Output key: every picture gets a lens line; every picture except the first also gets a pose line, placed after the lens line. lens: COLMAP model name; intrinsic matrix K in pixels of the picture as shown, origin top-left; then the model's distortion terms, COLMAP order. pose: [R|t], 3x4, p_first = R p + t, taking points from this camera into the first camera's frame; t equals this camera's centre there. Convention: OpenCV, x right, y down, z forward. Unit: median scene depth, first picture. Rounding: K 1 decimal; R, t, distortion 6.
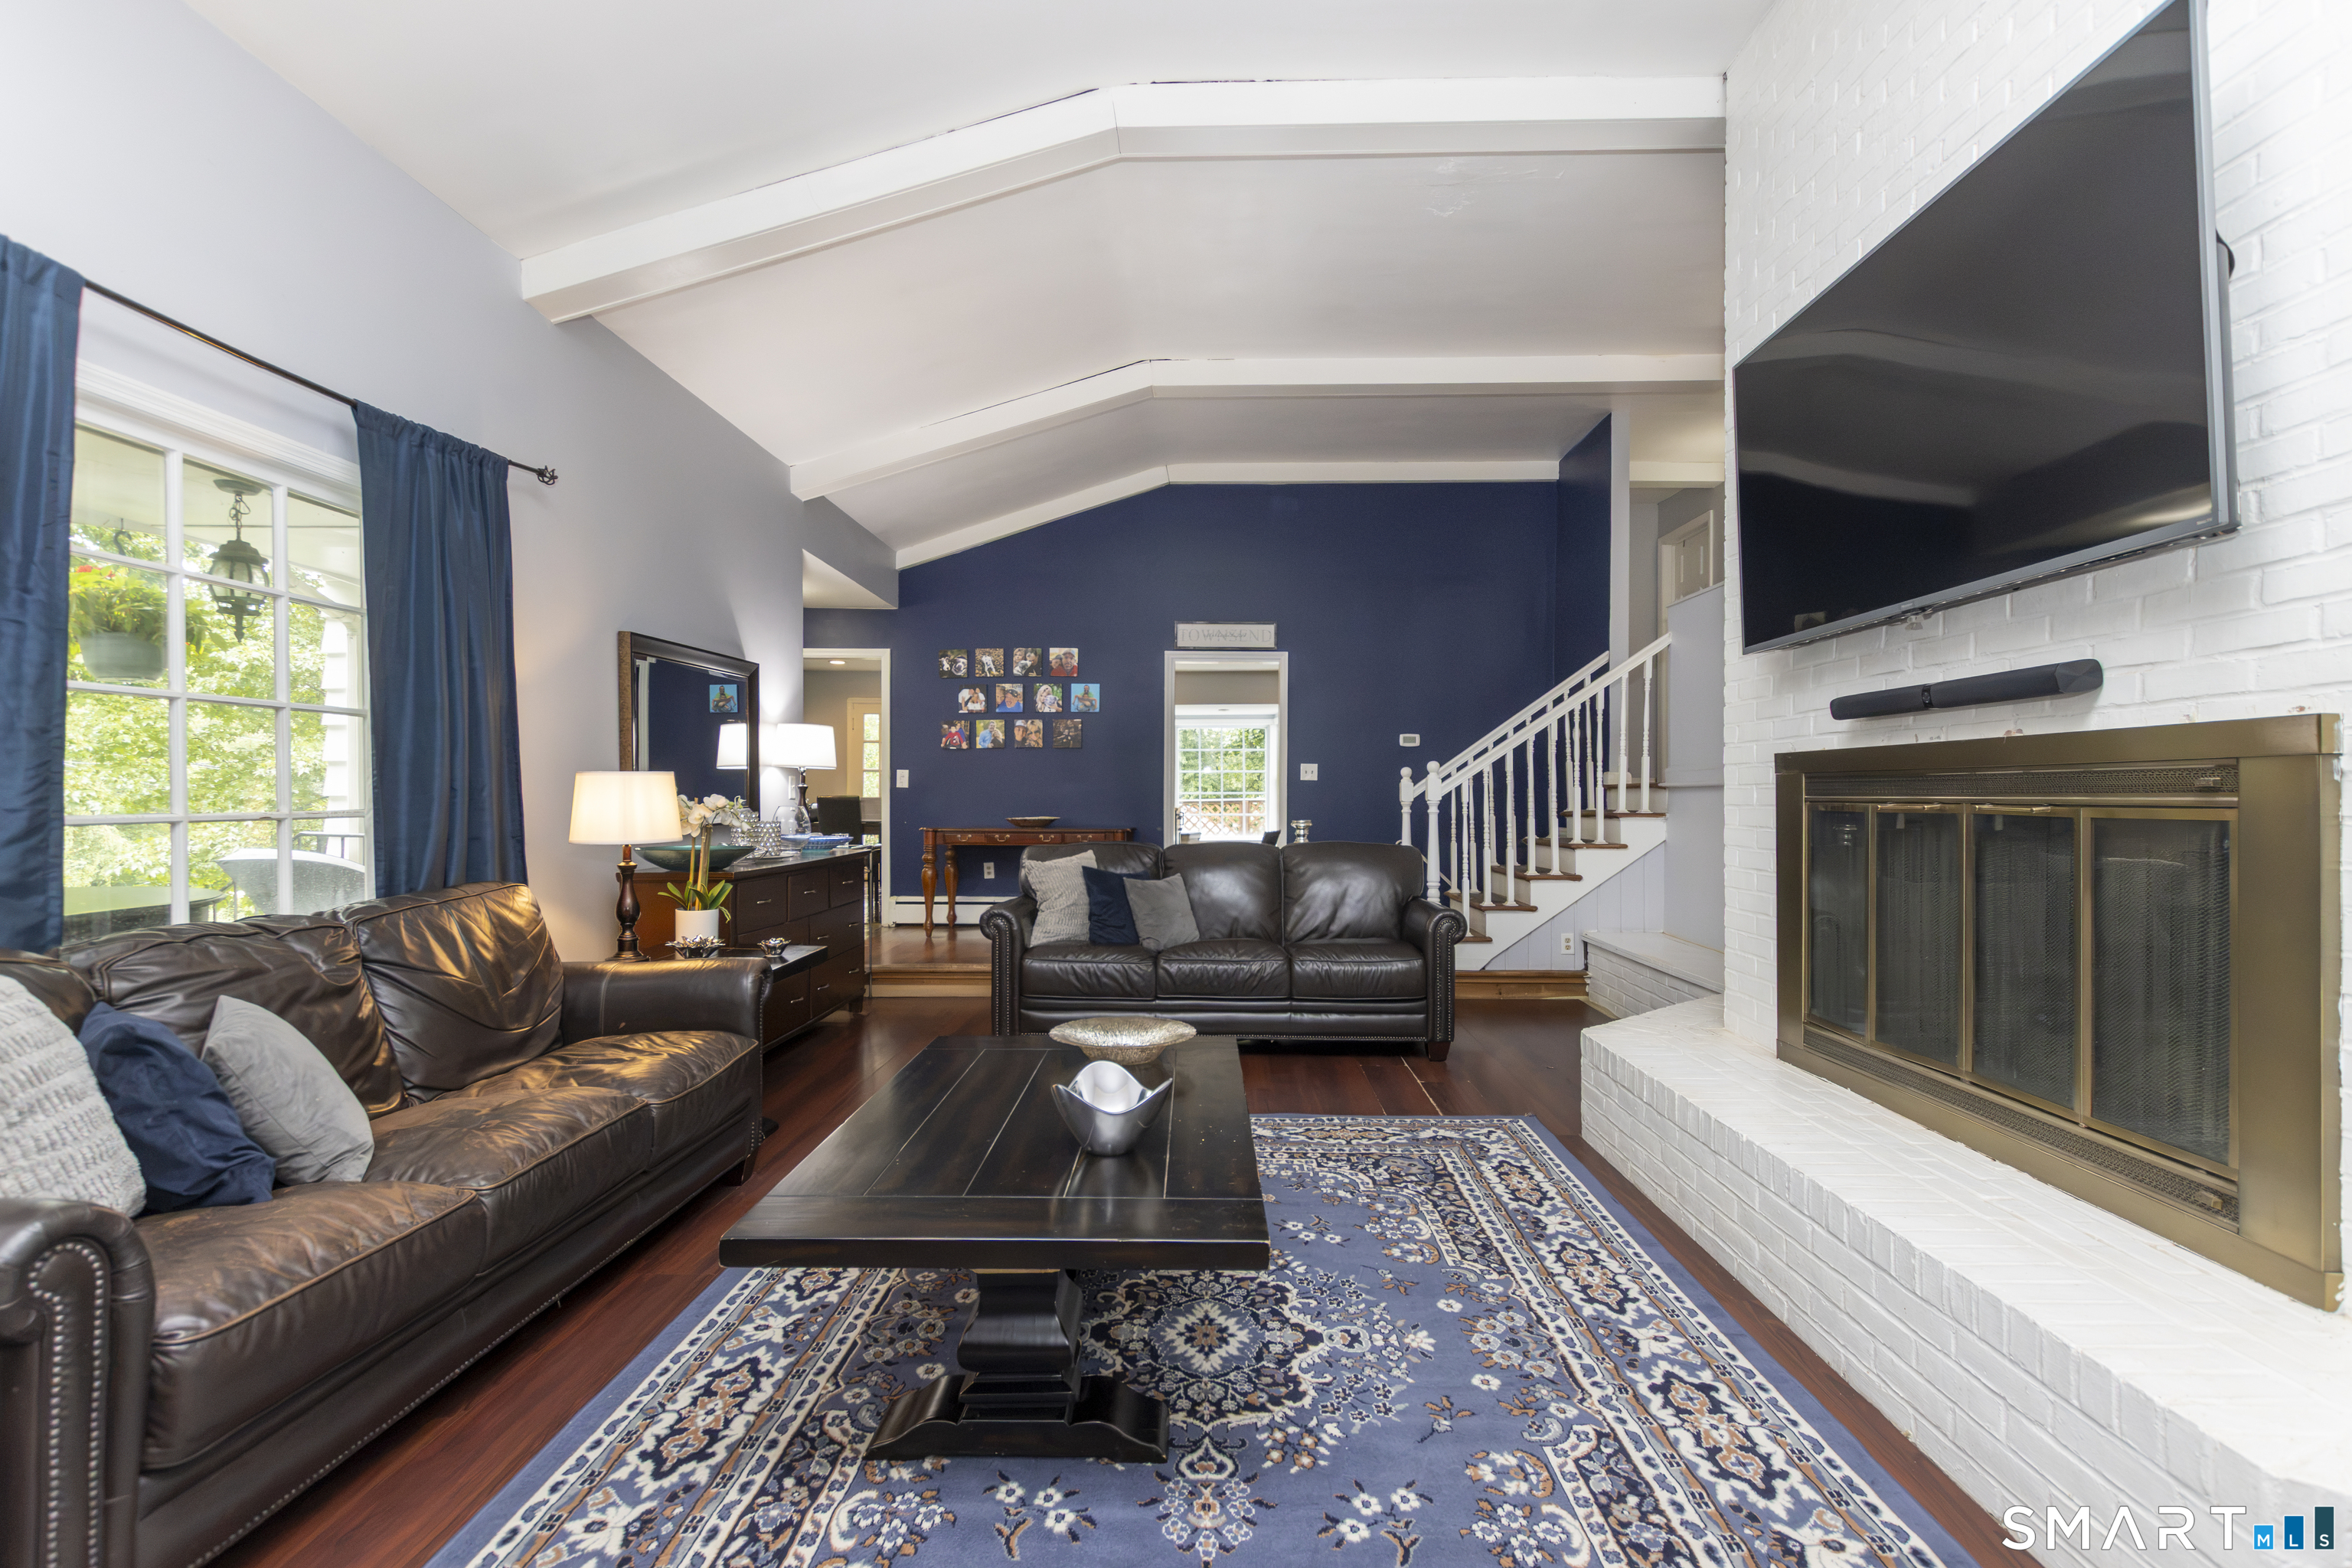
lens RADIAL K [[1111.8, 0, 1190.5], [0, 1111.8, 789.4], [0, 0, 1]] dist [0.000187, -0.000004]
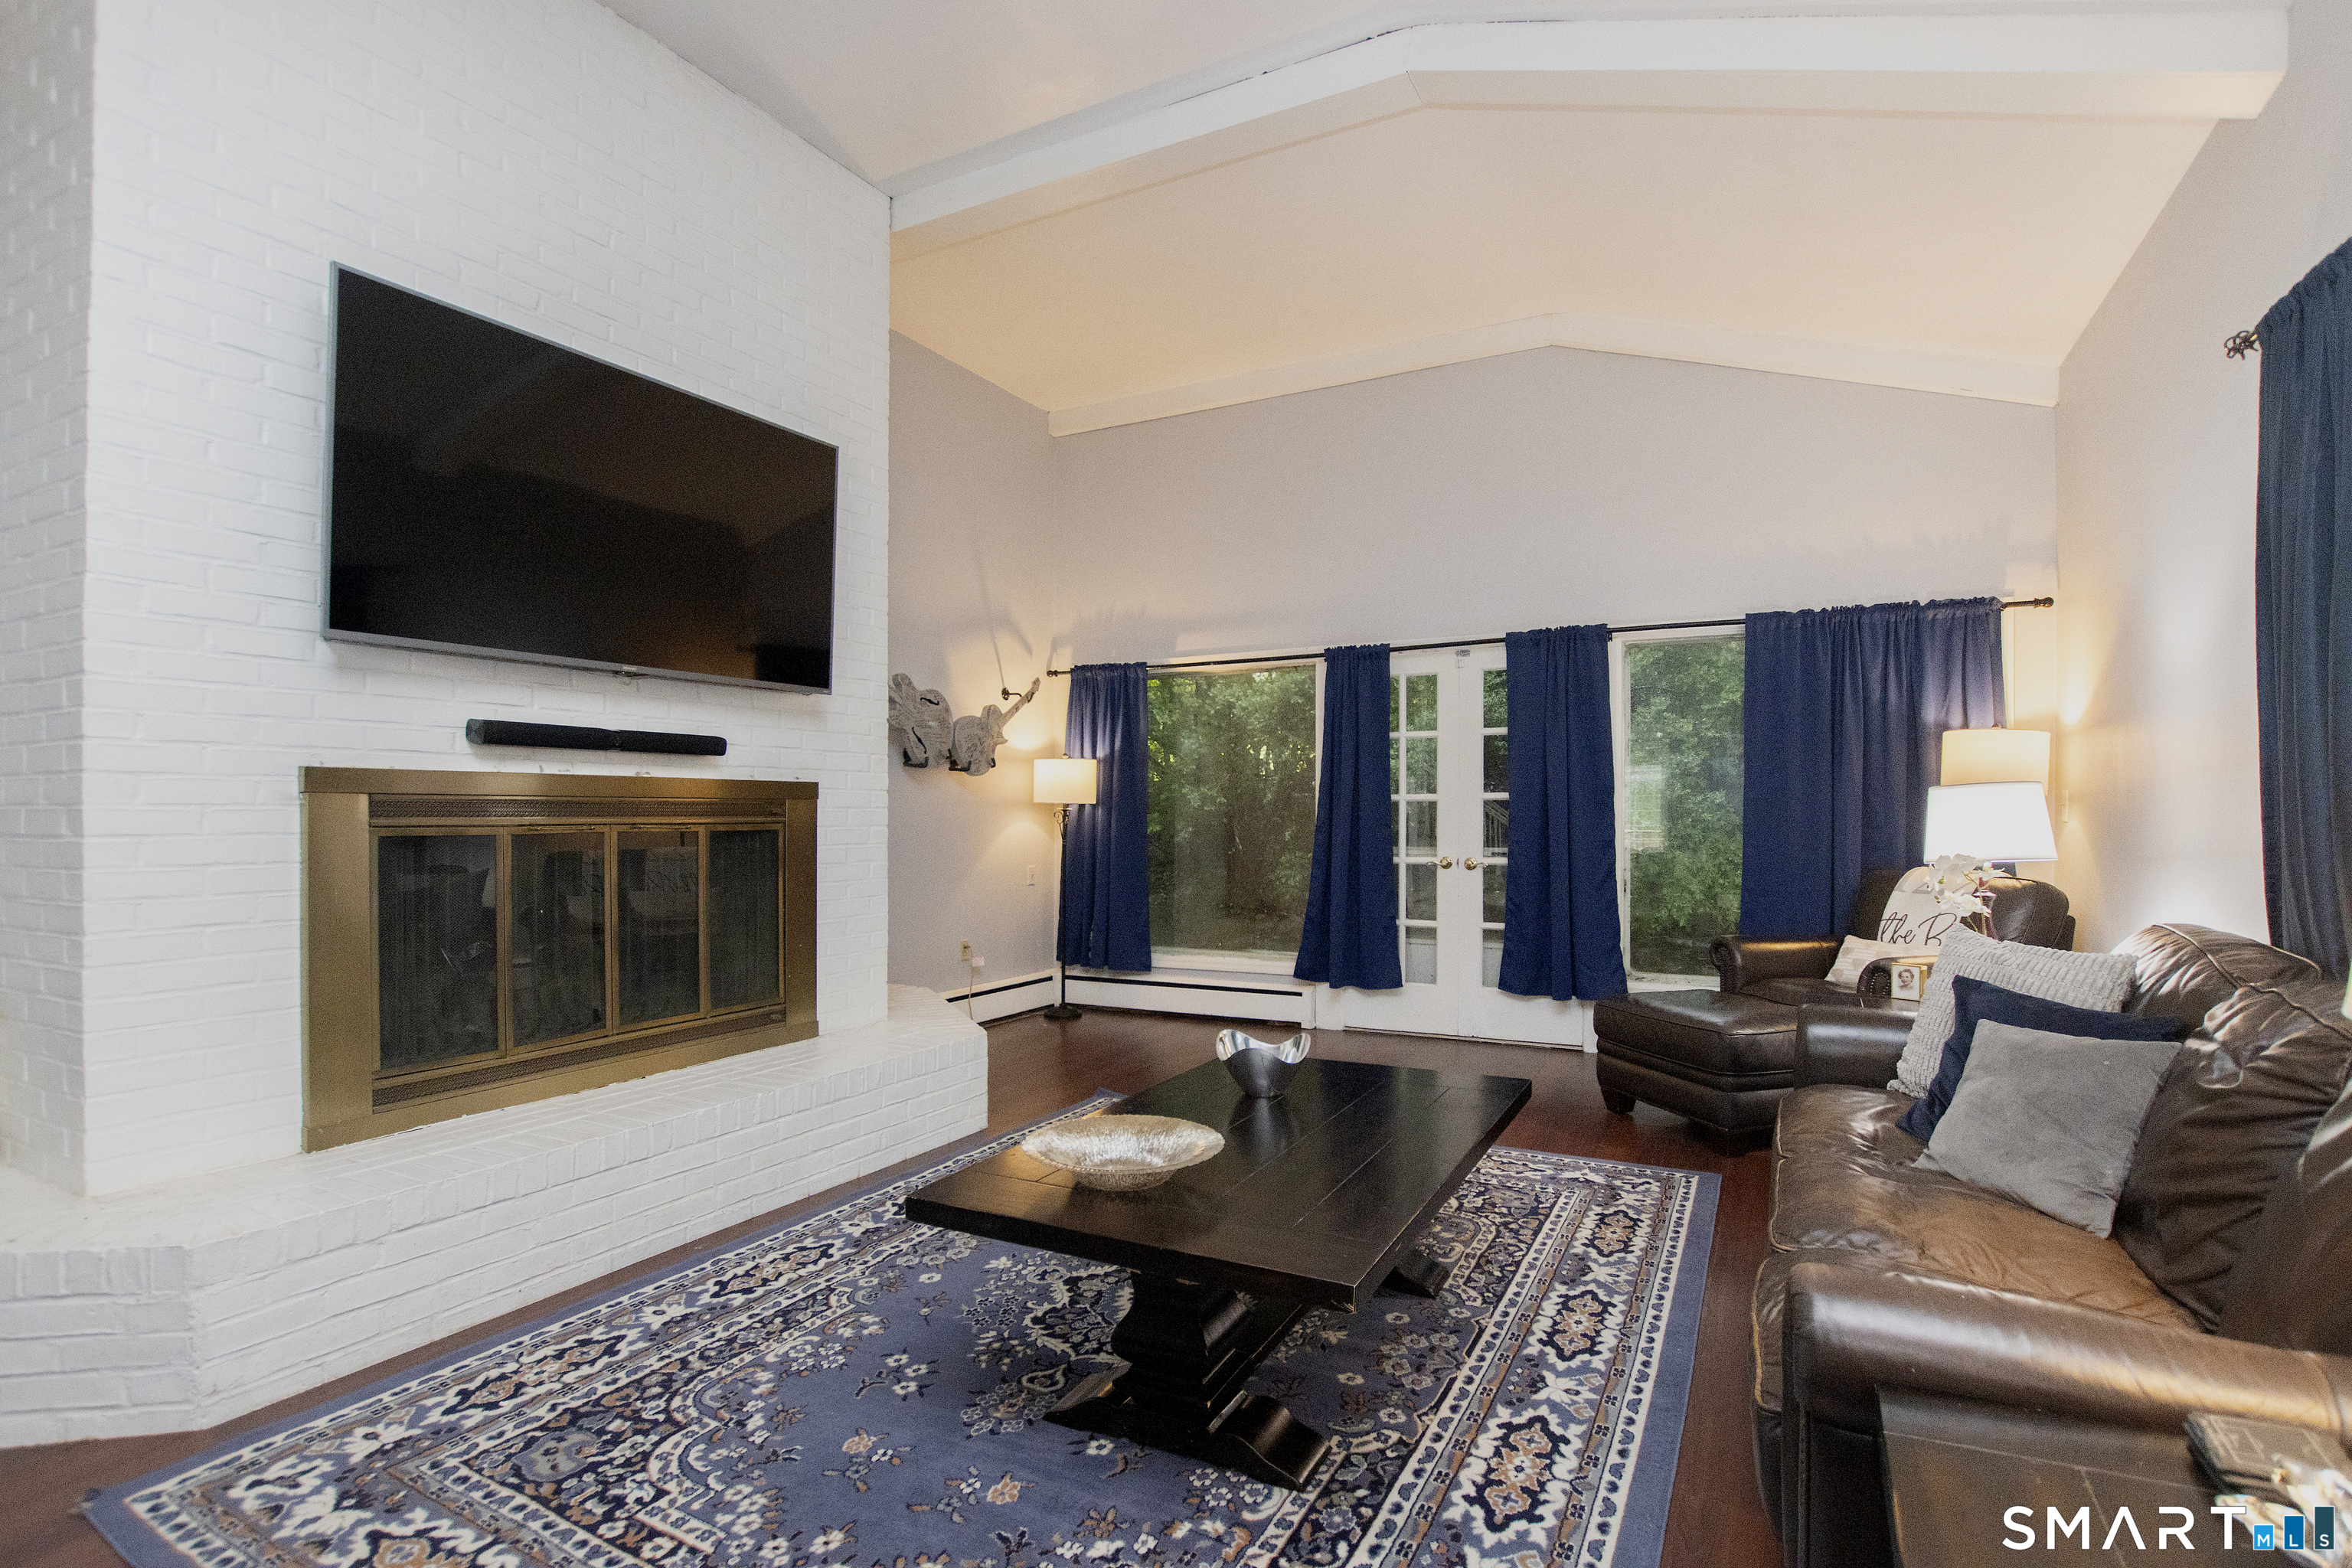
lens RADIAL K [[1109.4, 0, 1142.0], [0, 1109.4, 840.2], [0, 0, 1]] dist [-0.039977, 0.000054]
pose [[-0.876950, -0.009698, 0.480483, -0.468806], [0.000015, 0.999796, 0.020208, 0.005411], [-0.480581, 0.017728, -0.876771, 1.825801]]
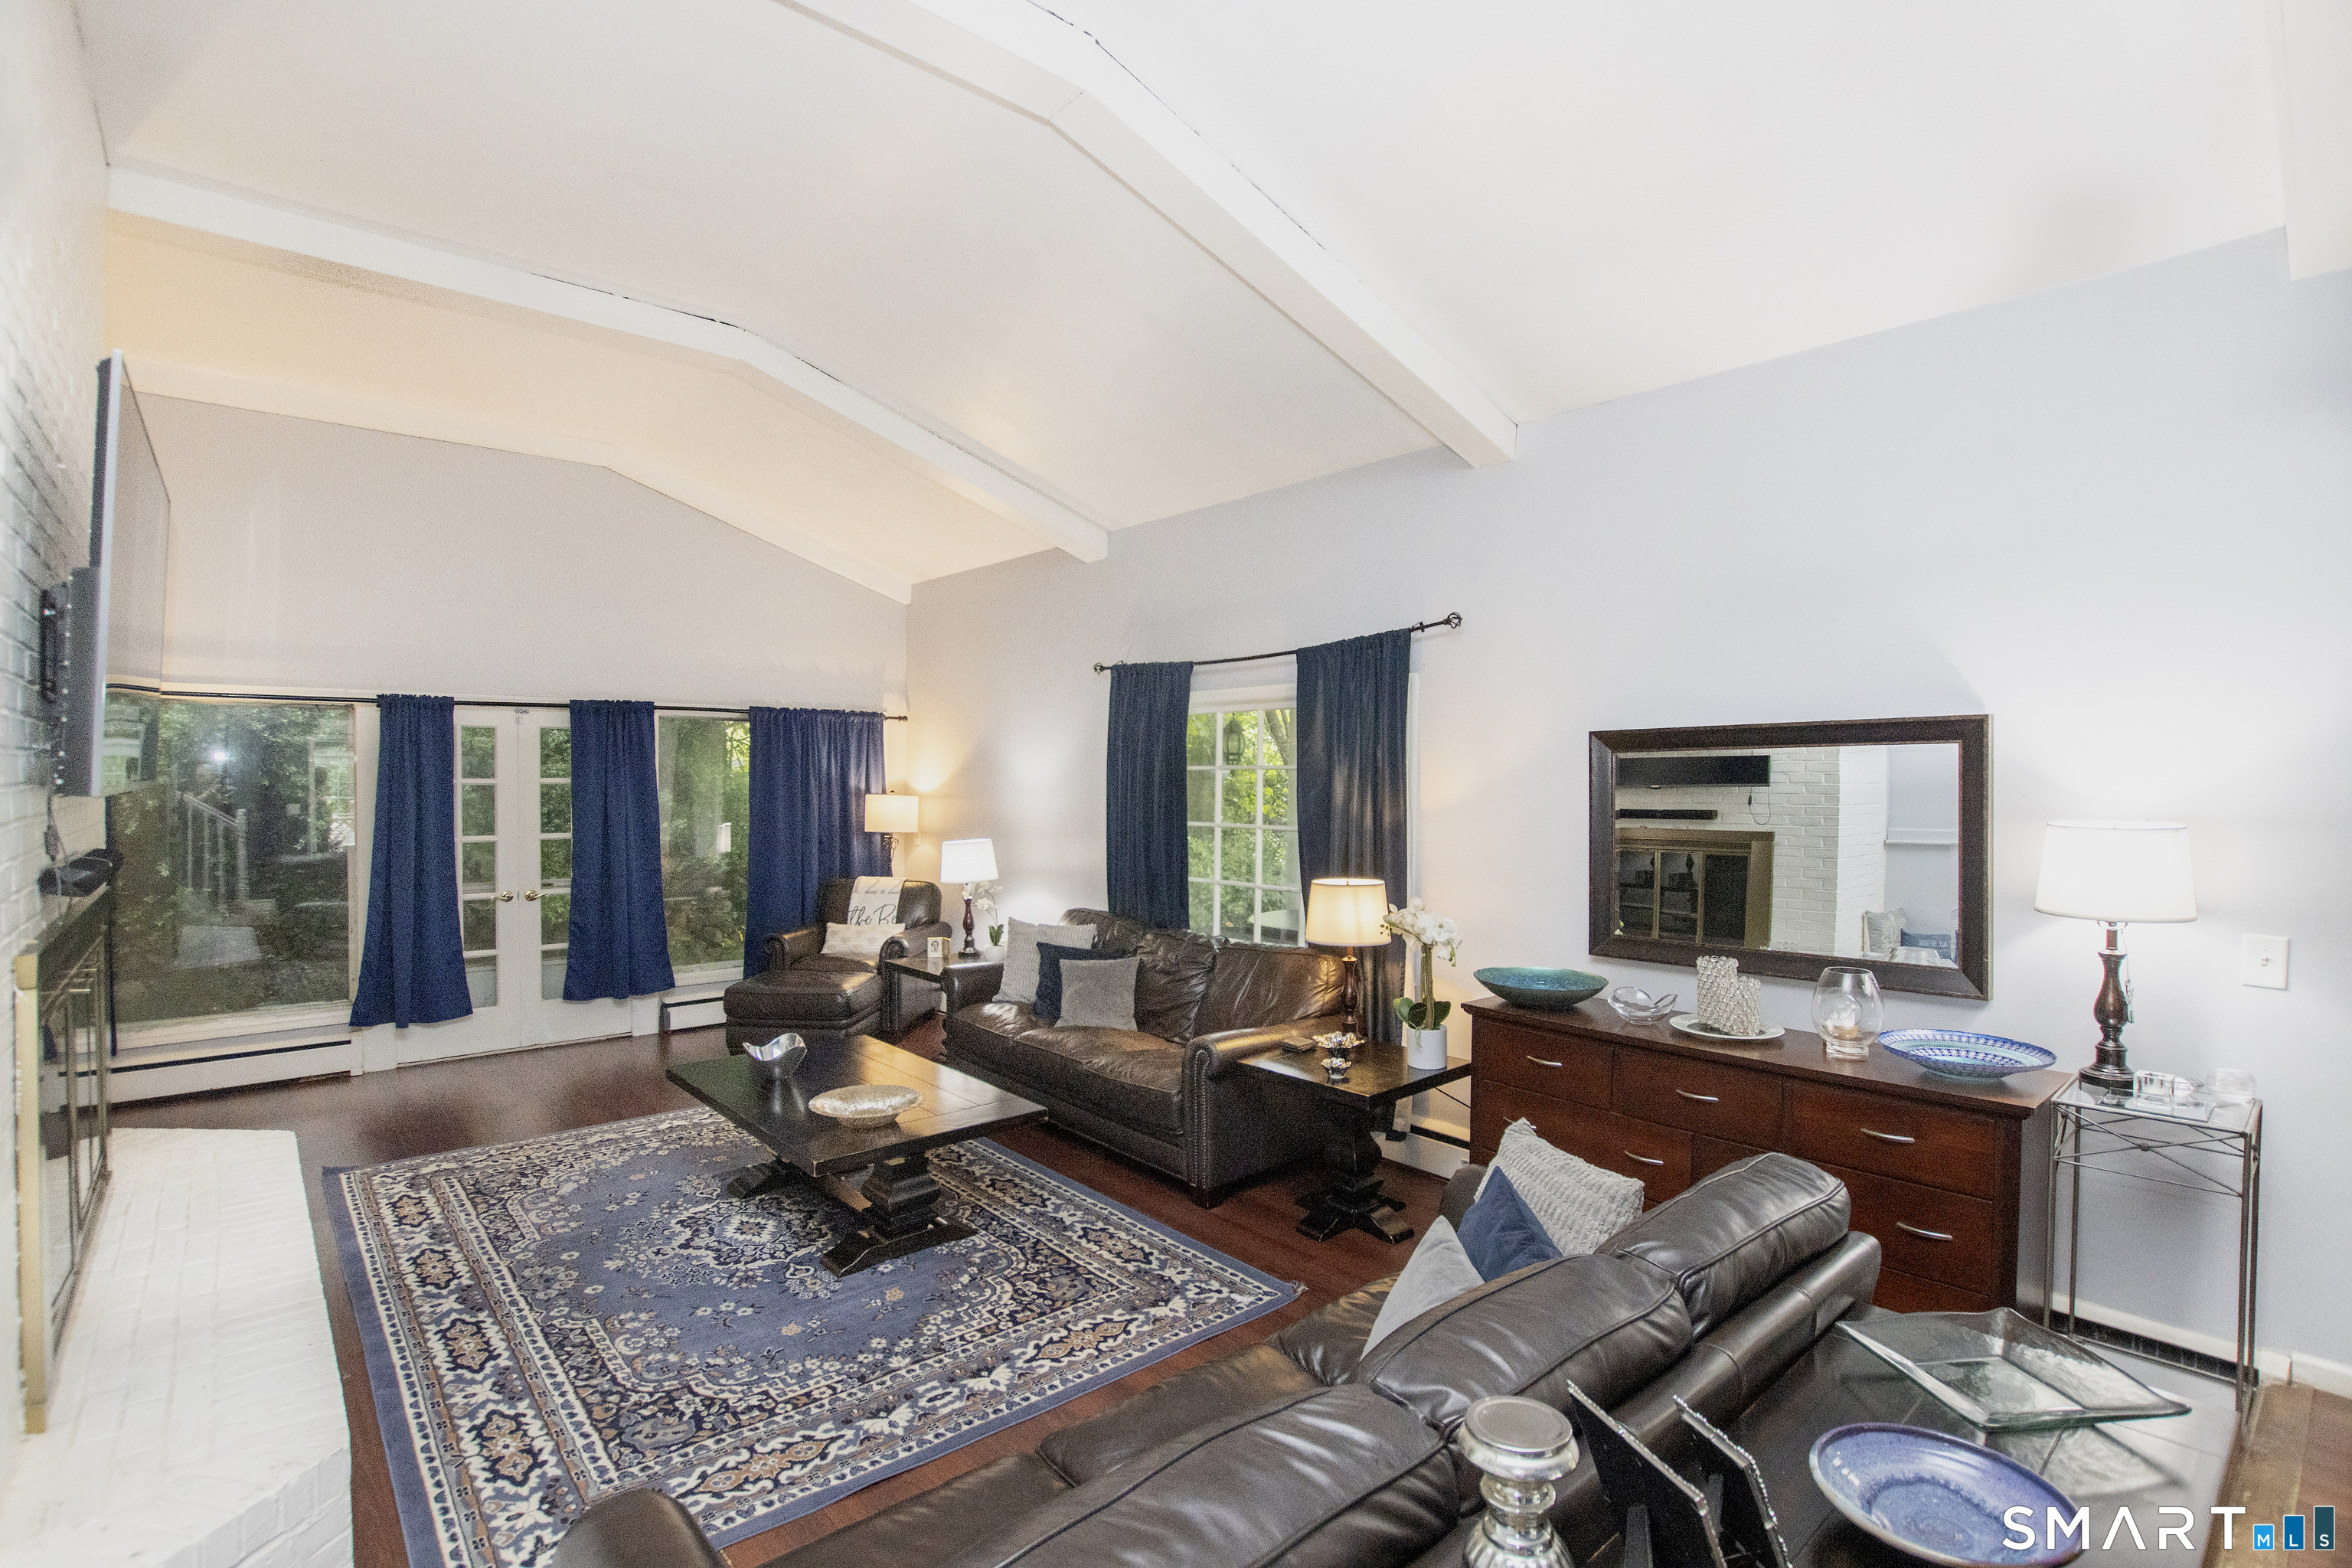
lens RADIAL K [[1134.4, 0, 1189.1], [0, 1134.4, 798.9], [0, 0, 1]] dist [-0.032295, -0.000340]
pose [[-0.748451, 0.008819, -0.663132, 0.588107], [-0.003585, 0.999843, 0.017344, -0.173272], [0.663181, 0.015358, -0.748302, 2.491295]]
